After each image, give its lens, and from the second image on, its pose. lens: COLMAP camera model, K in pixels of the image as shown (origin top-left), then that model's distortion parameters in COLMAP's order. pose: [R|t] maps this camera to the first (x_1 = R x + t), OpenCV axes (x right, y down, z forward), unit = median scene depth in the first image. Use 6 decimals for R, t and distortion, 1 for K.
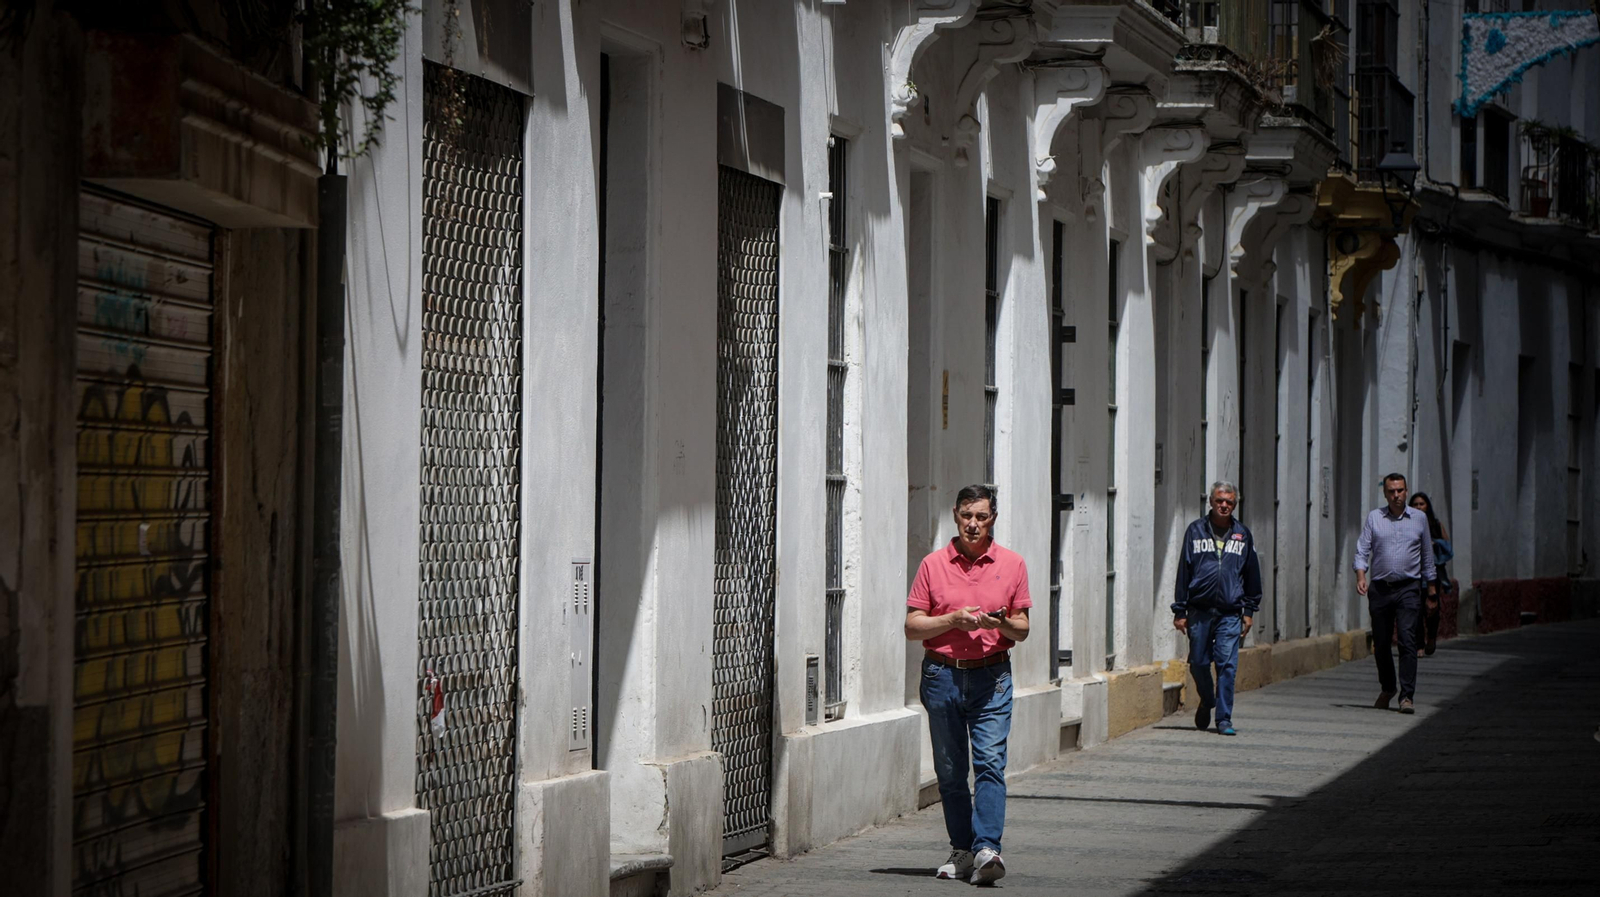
lens RADIAL K [[6023.5, 0, 802.9], [0, 6023.5, 353.9], [0, 0, 1]] dist [0.244231, 0.558375]
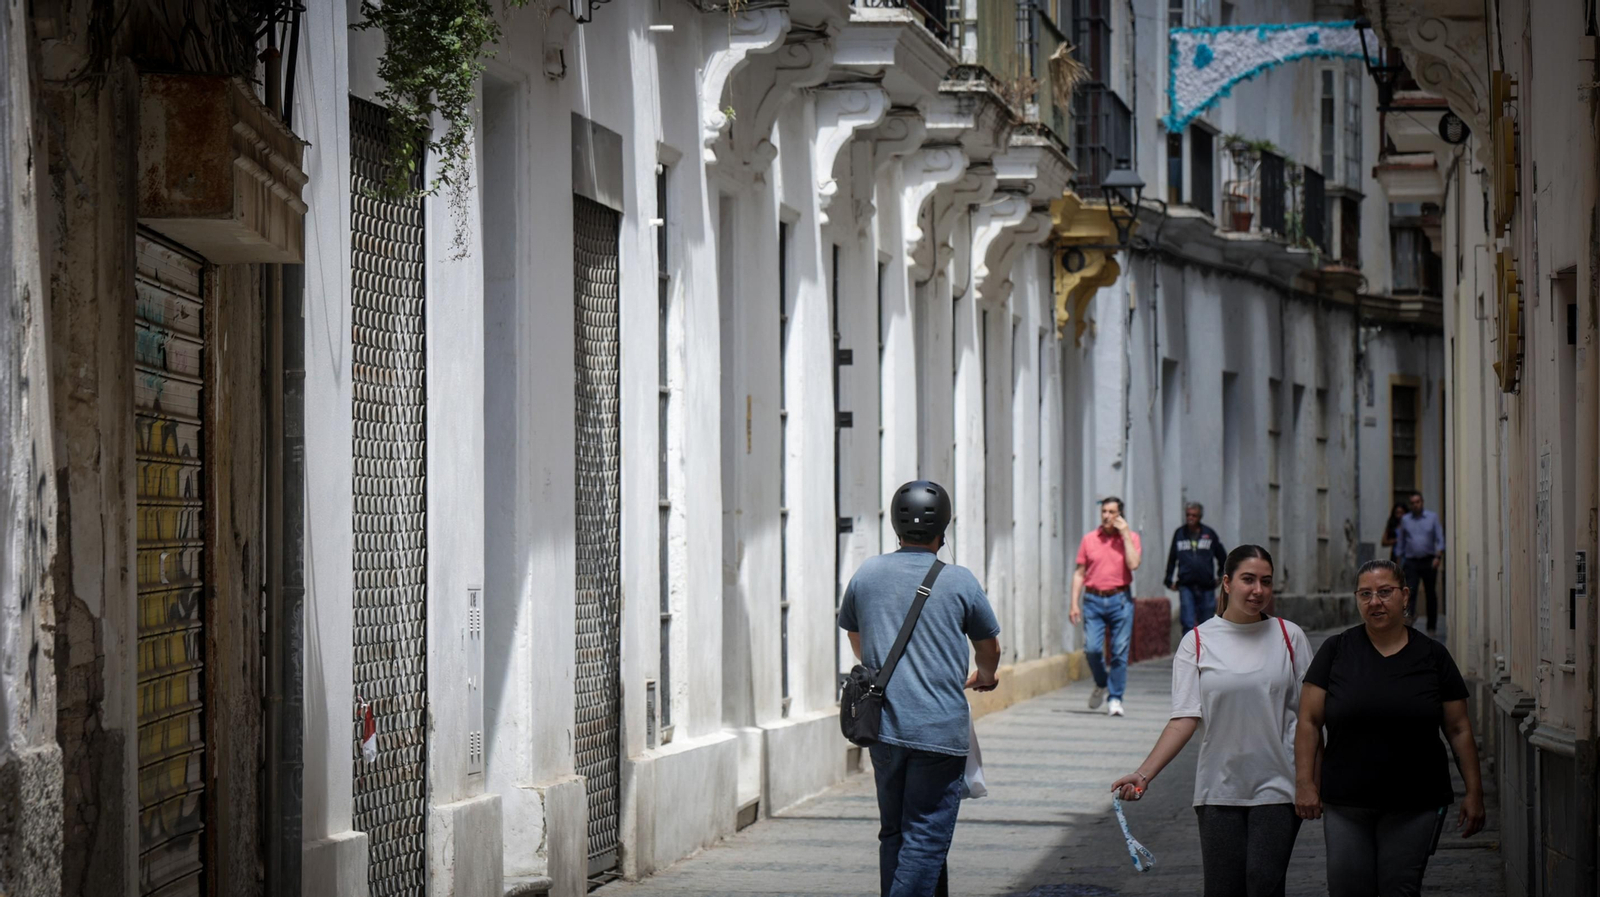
lens RADIAL K [[6152.7, 0, 982.4], [0, 6152.7, 447.6], [0, 0, 1]] dist [0.189302, 2.101891]
pose [[0.996480, -0.016817, 0.082123, -0.018774], [0.015887, 0.999802, 0.011966, -0.000068], [-0.082308, -0.010619, 0.996550, -0.019860]]
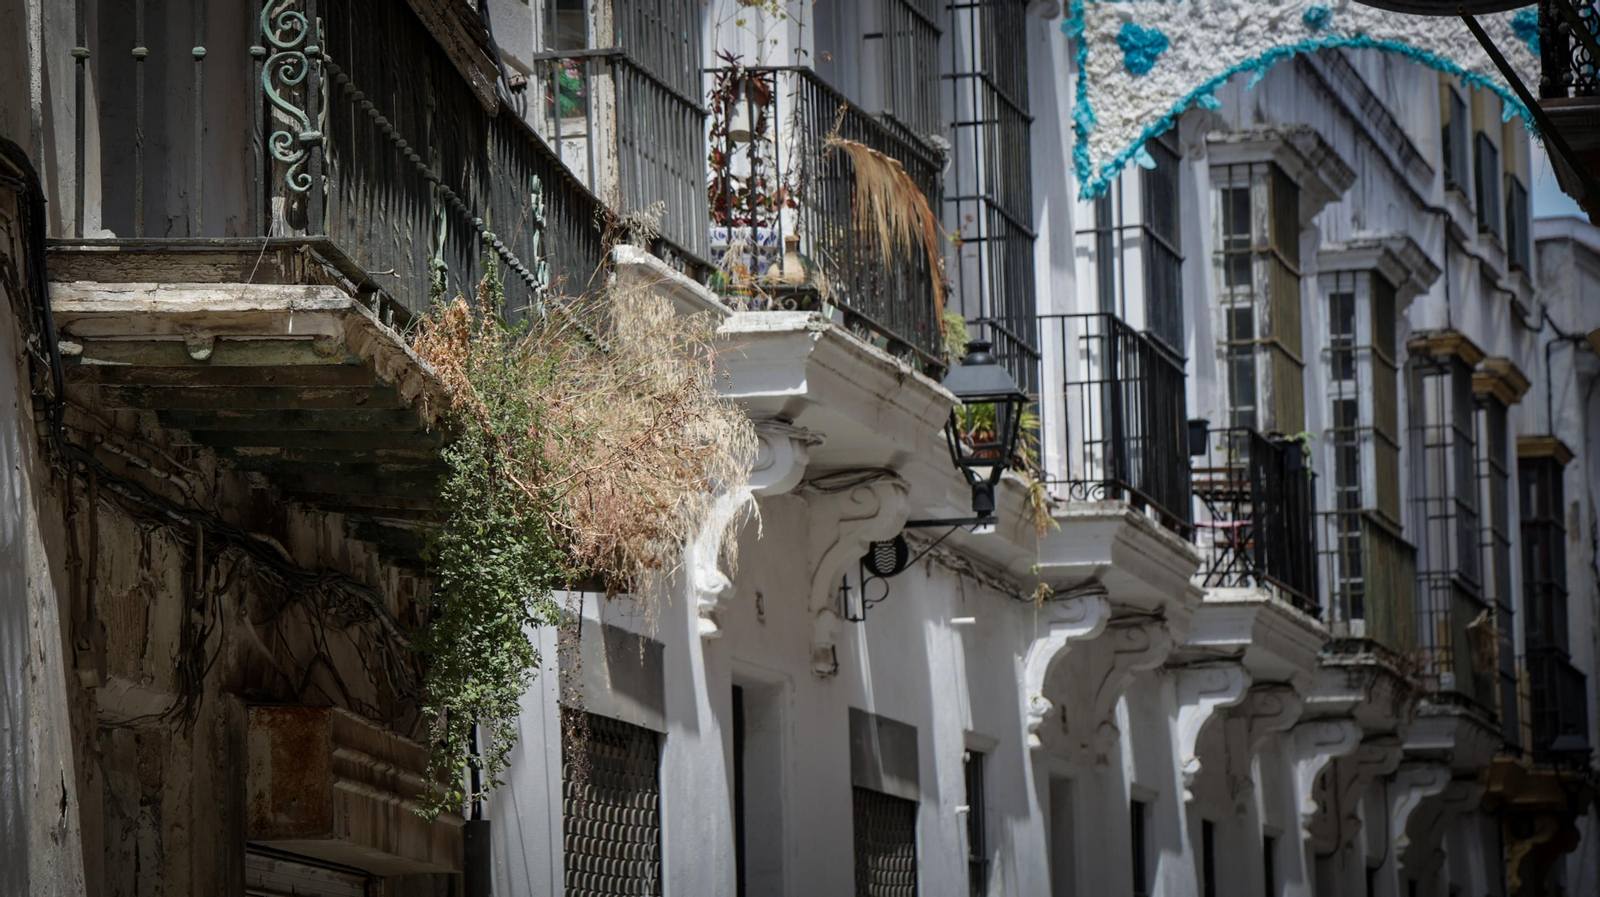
lens RADIAL K [[6171.0, 0, 800.0], [0, 6171.0, 448.5], [0, 0, 1]] dist [0.347635, 2.389778]
pose [[0.998899, -0.038307, -0.027078, 0.004888], [0.035953, 0.995930, -0.082646, -0.000911], [0.030133, 0.081581, 0.996211, -0.042333]]
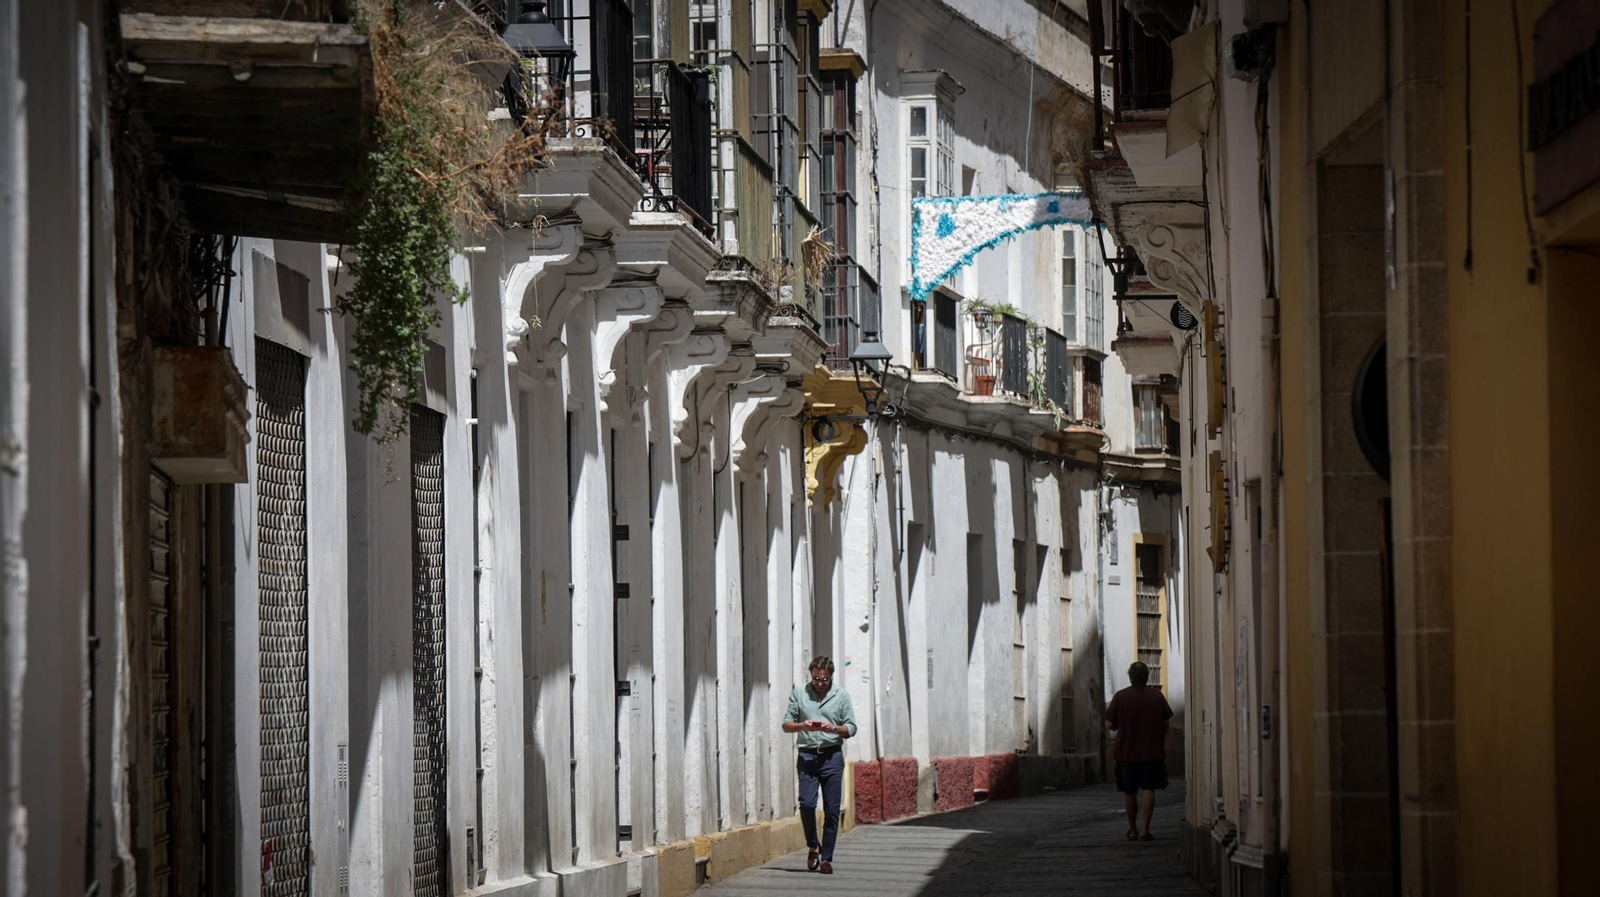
lens RADIAL K [[6226.7, 0, 800.2], [0, 6226.7, 588.7], [0, 0, 1]] dist [0.587103, 4.374703]
pose [[0.995229, -0.023815, 0.094614, -0.032426], [0.023060, 0.999693, 0.009063, -0.002772], [-0.094801, -0.006838, 0.995473, -0.121979]]
